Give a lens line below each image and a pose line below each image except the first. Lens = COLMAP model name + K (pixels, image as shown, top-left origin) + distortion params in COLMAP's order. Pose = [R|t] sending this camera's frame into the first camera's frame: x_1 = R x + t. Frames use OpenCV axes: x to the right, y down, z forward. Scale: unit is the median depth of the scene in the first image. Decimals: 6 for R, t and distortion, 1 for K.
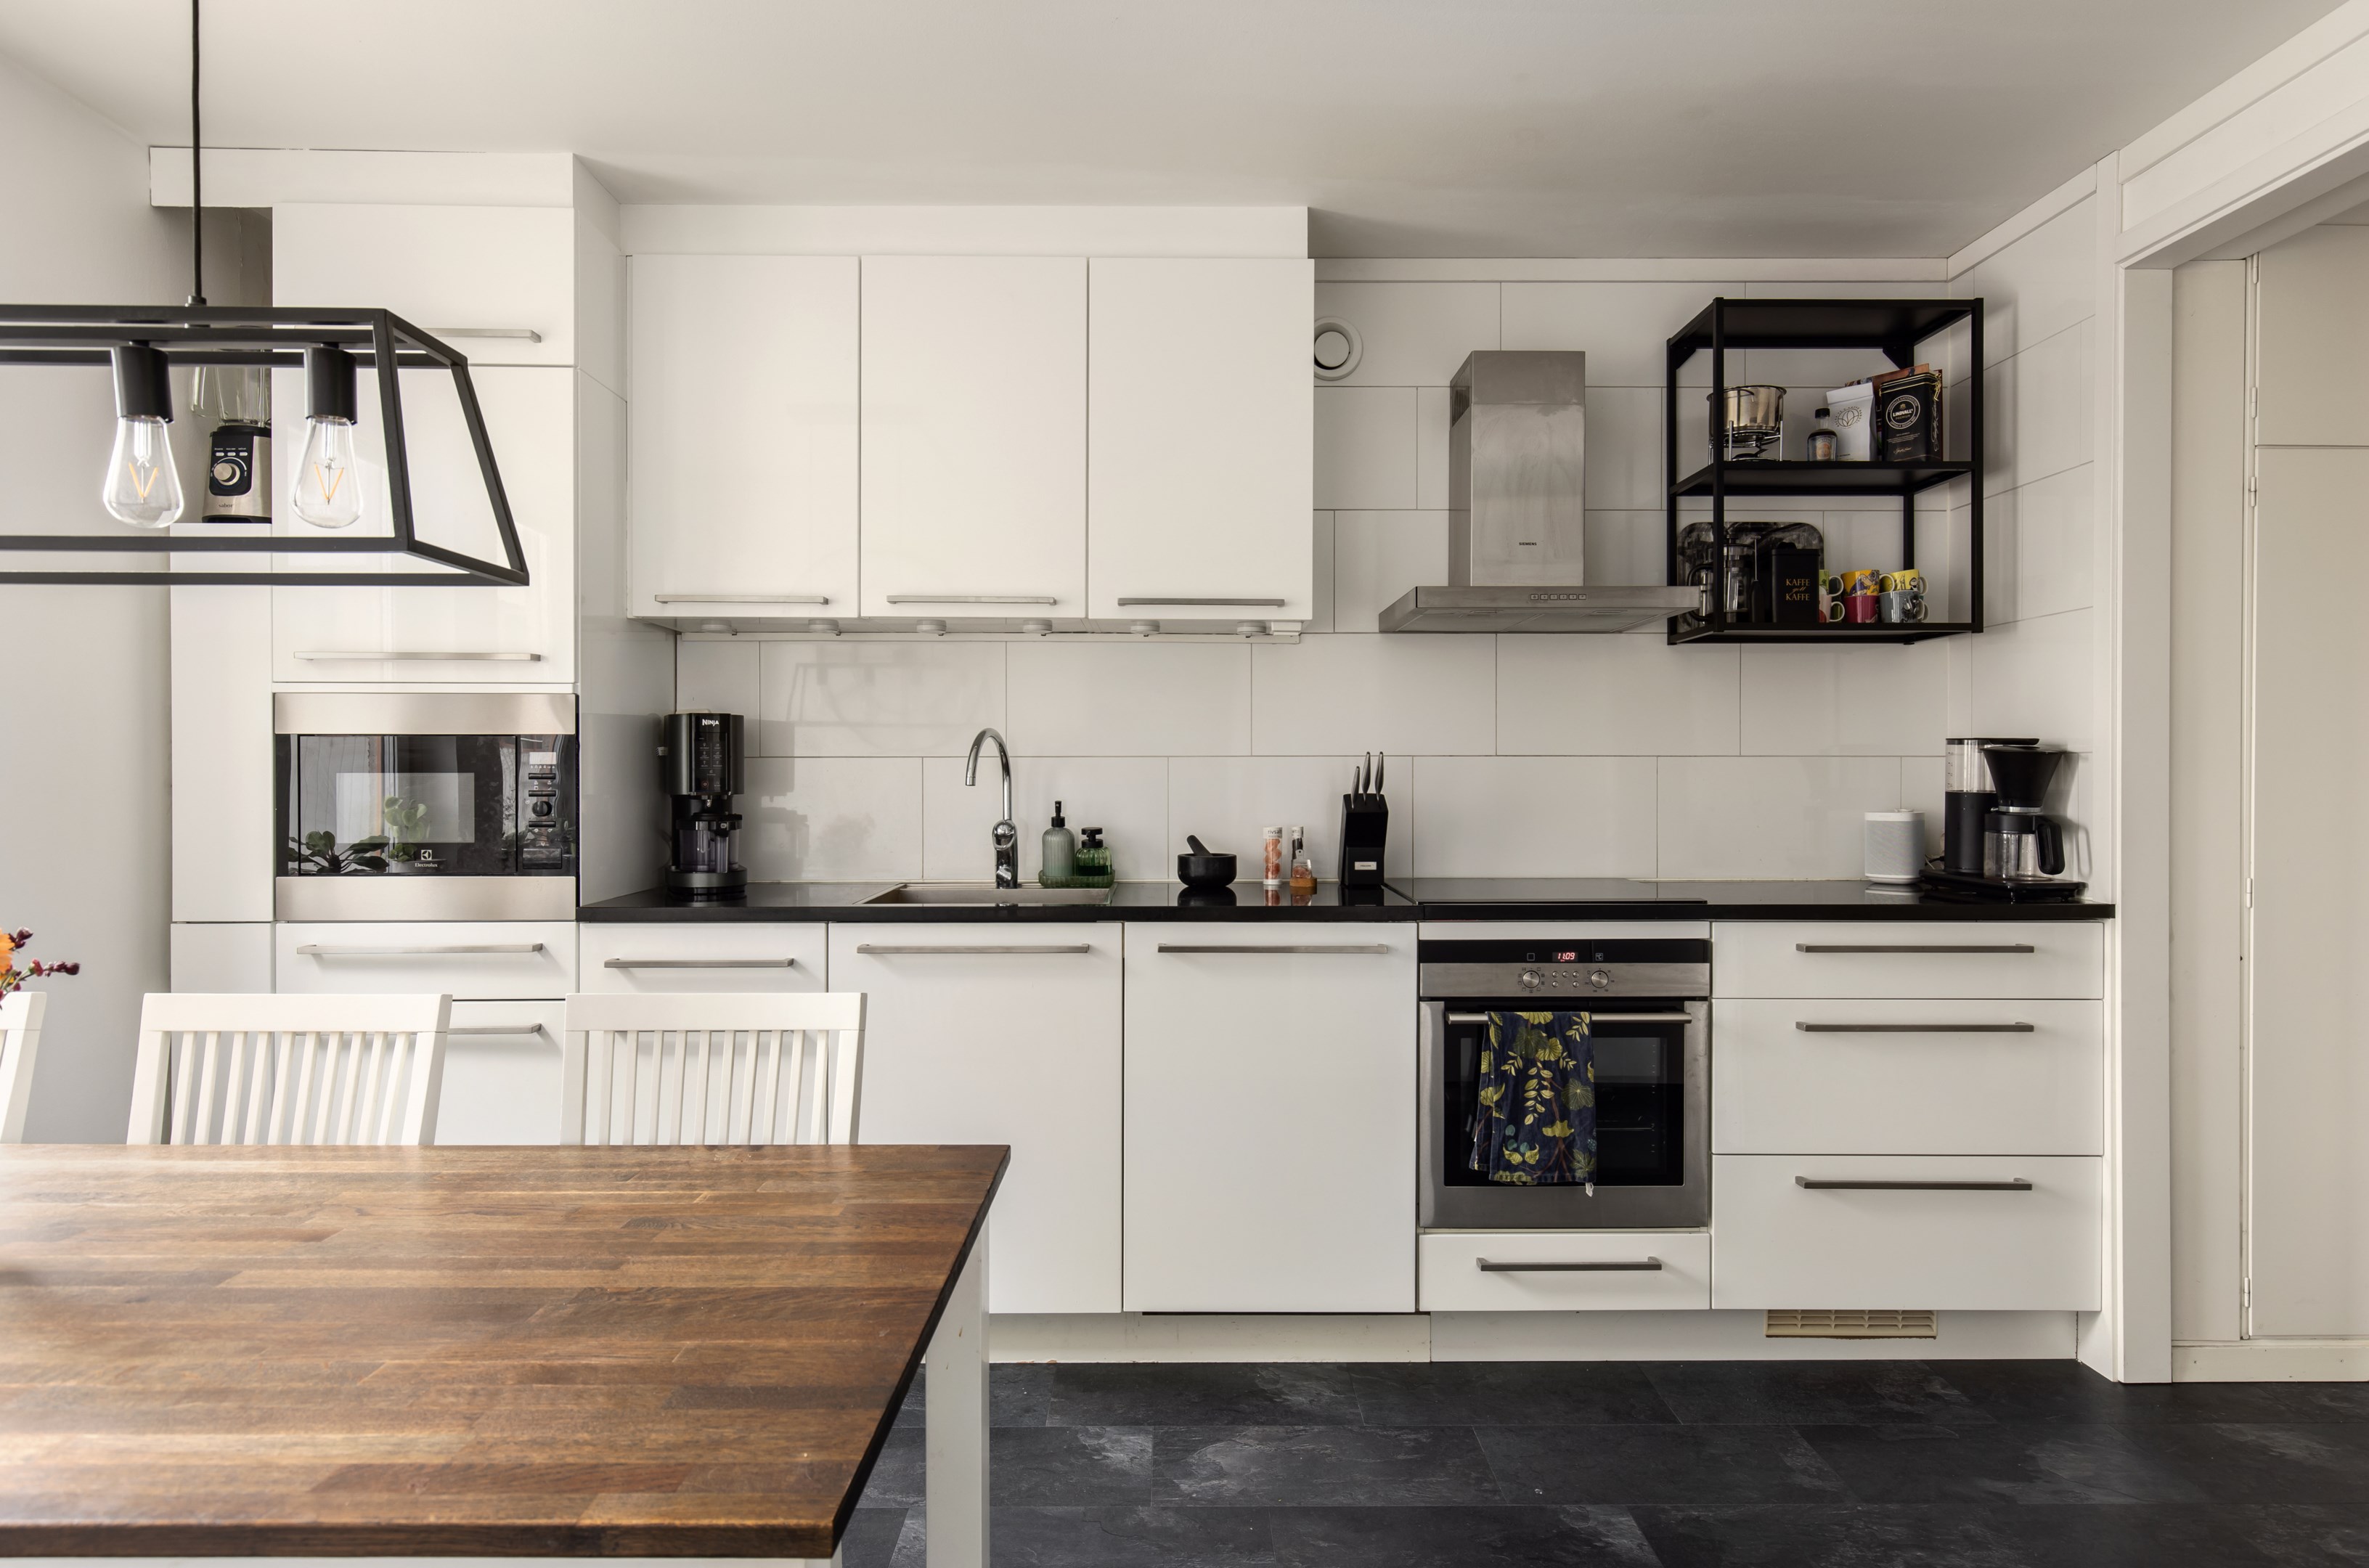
lens RADIAL K [[1337.0, 0, 1202.0], [0, 1337.0, 777.0], [0, 0, 1]] dist [0.004481, 0.001269]
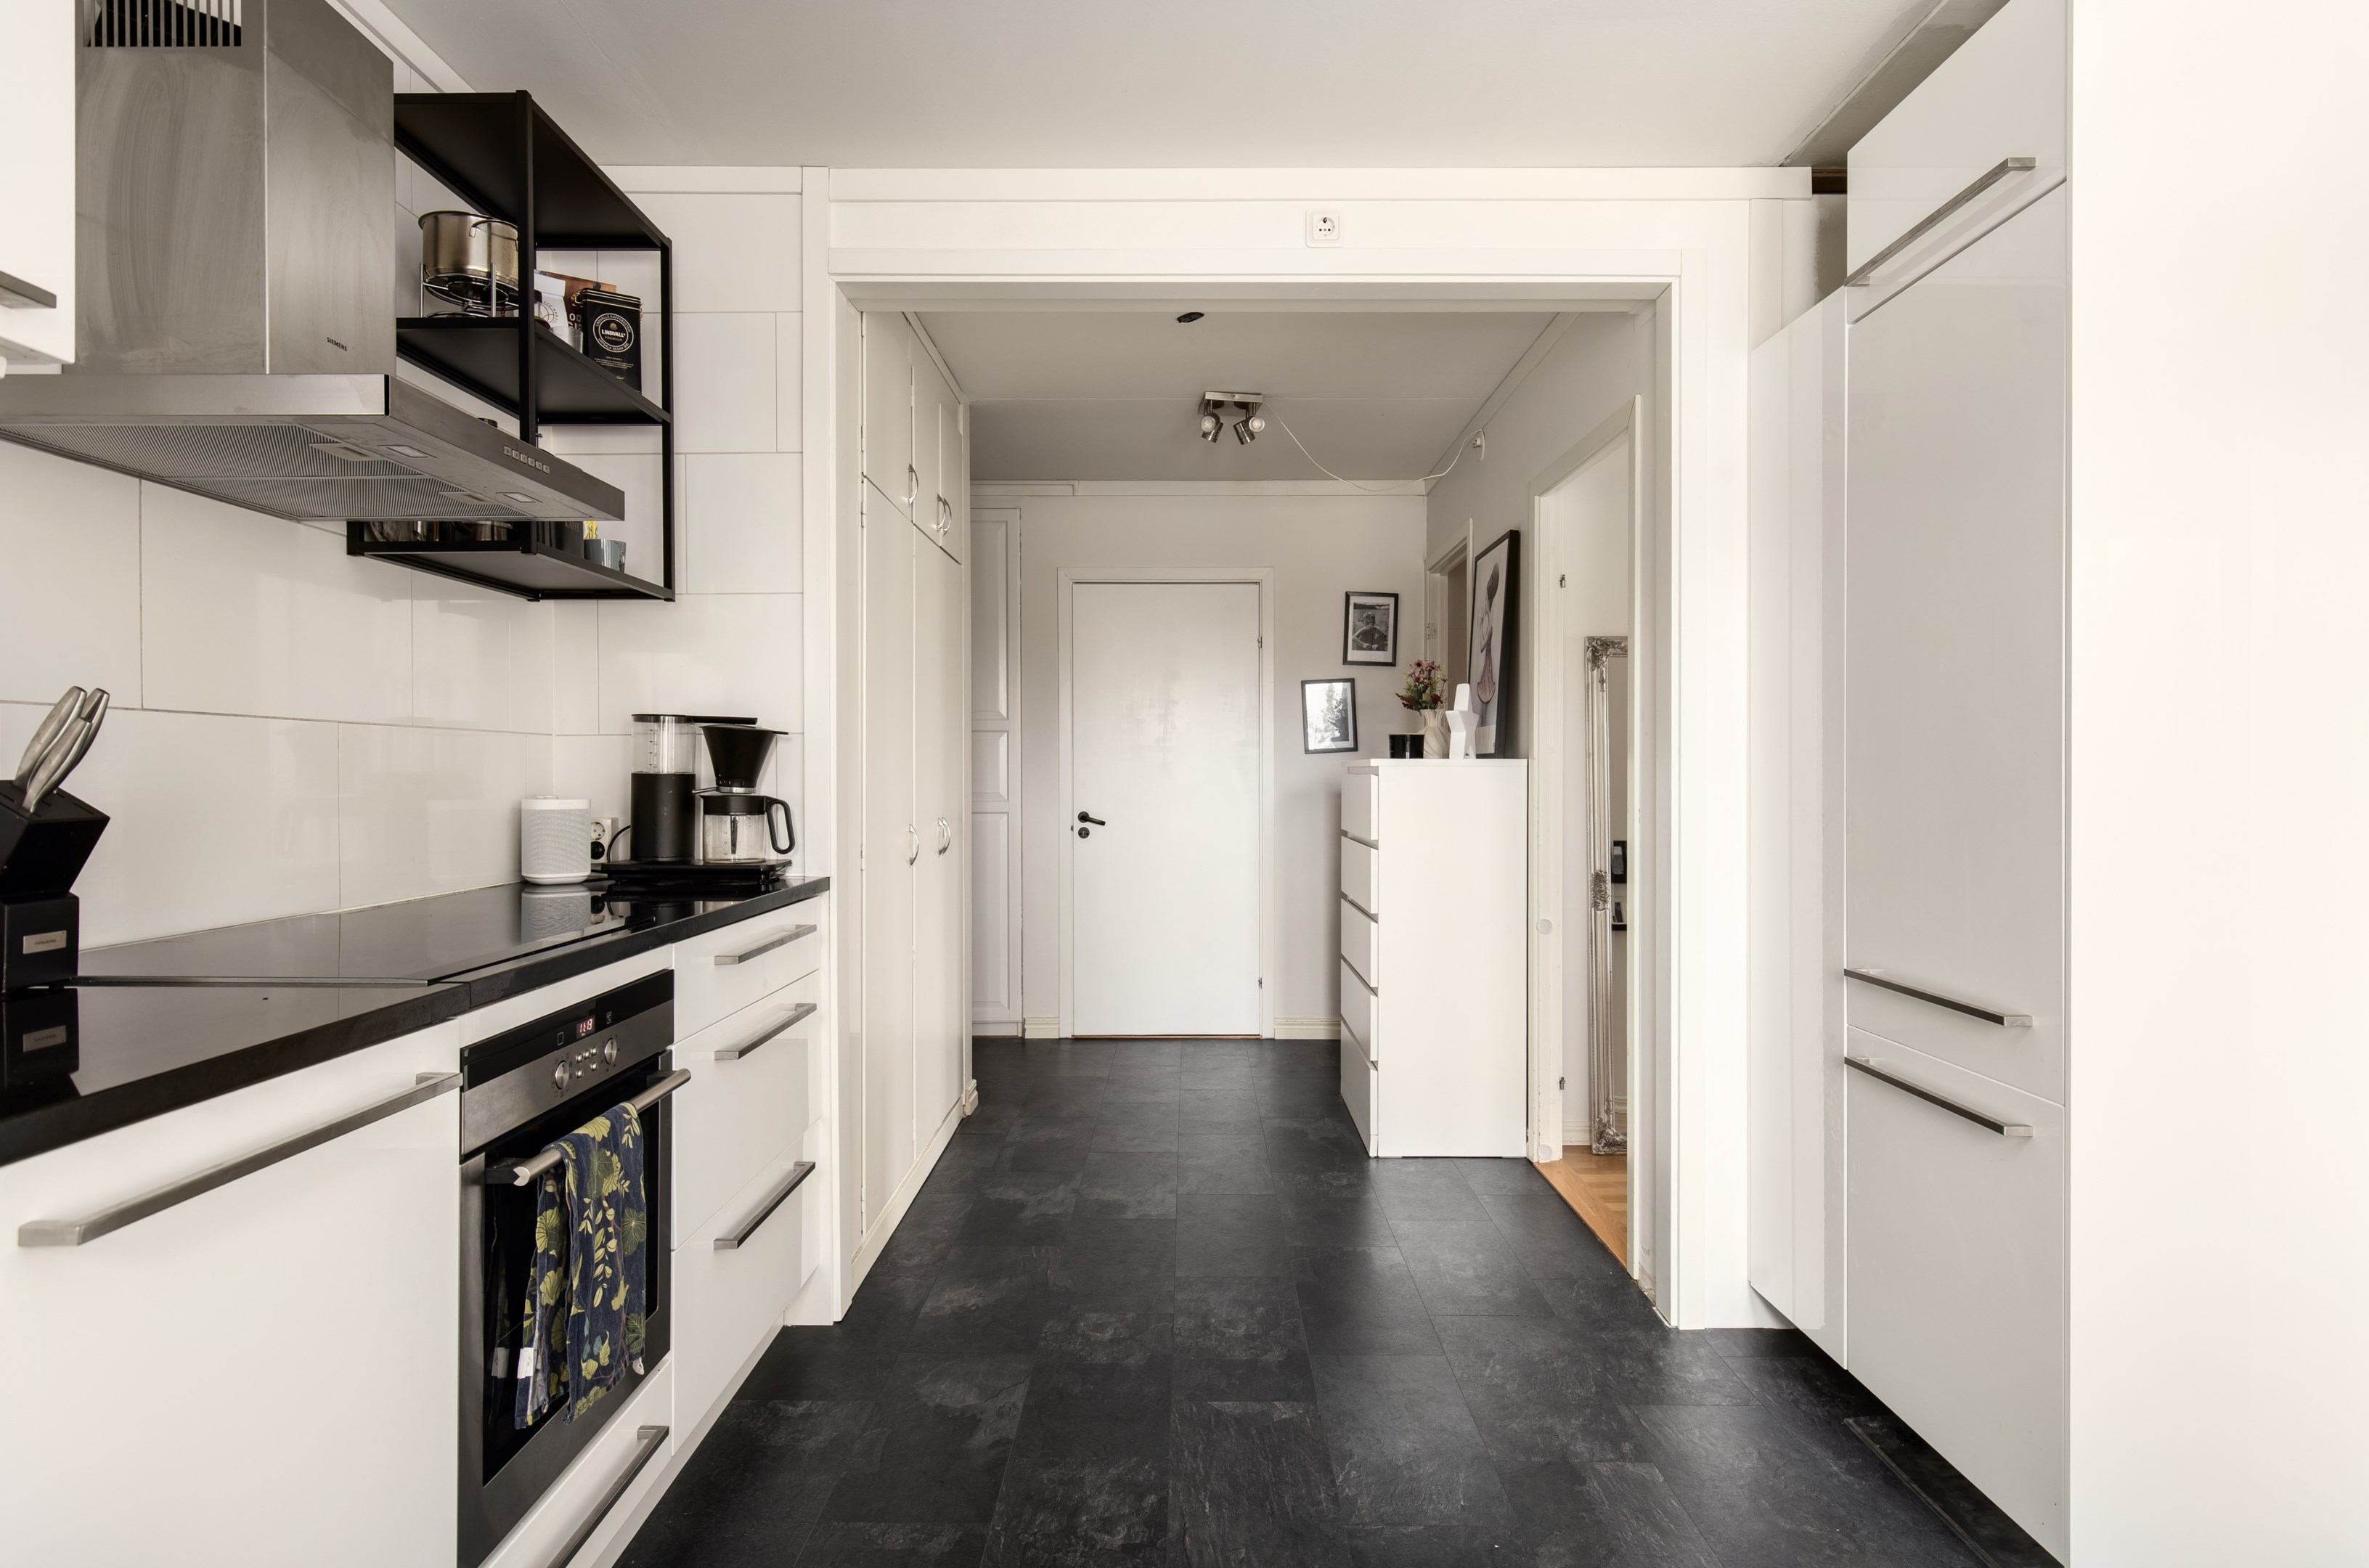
lens RADIAL K [[1337.0, 0, 1171.5], [0, 1337.0, 770.9], [0, 0, 1]] dist [0.004481, 0.001269]
pose [[0.019790, -0.000817, 0.999804, -0.337879], [0.005460, 0.999985, 0.000709, 0.010308], [-0.999789, 0.005445, 0.019795, 0.643119]]
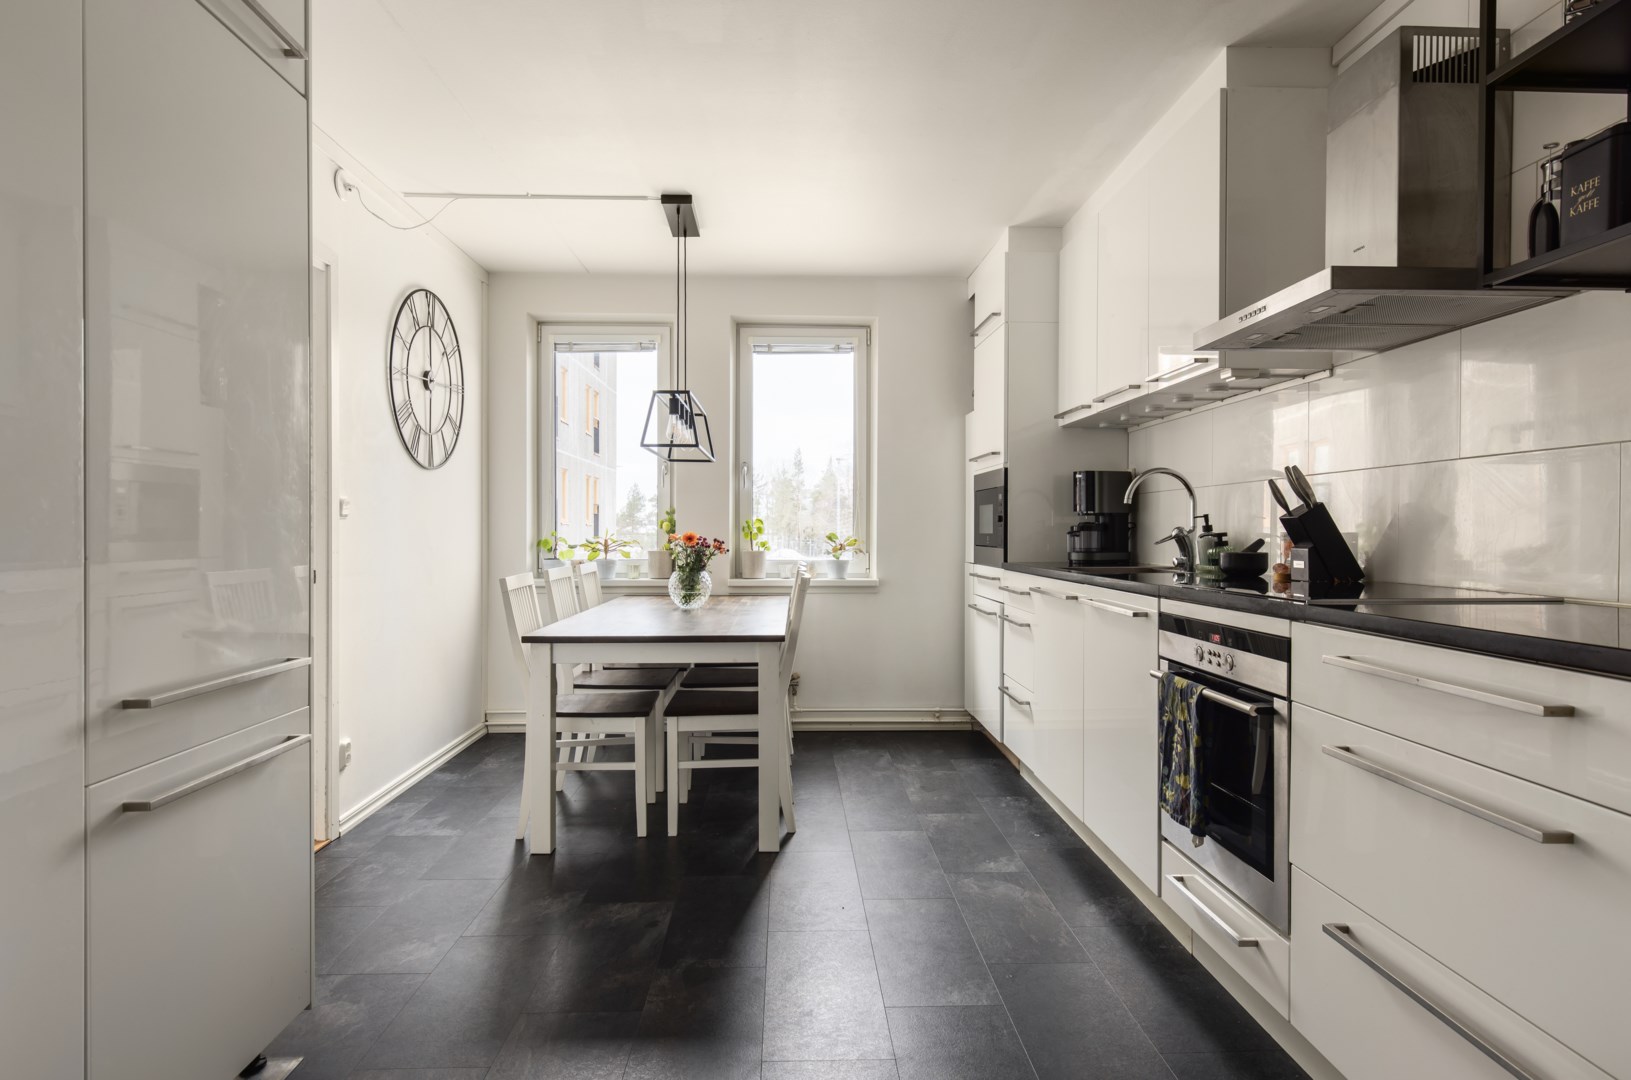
lens RADIAL K [[920.5, 0, 823.1], [0, 920.5, 530.3], [0, 0, 1]] dist [0.004481, 0.001269]
pose [[0.019780, -0.002662, -0.999801, 0.980133], [-0.001506, 0.999995, -0.002692, 0.043149], [0.999803, 0.001559, 0.019776, 0.611149]]
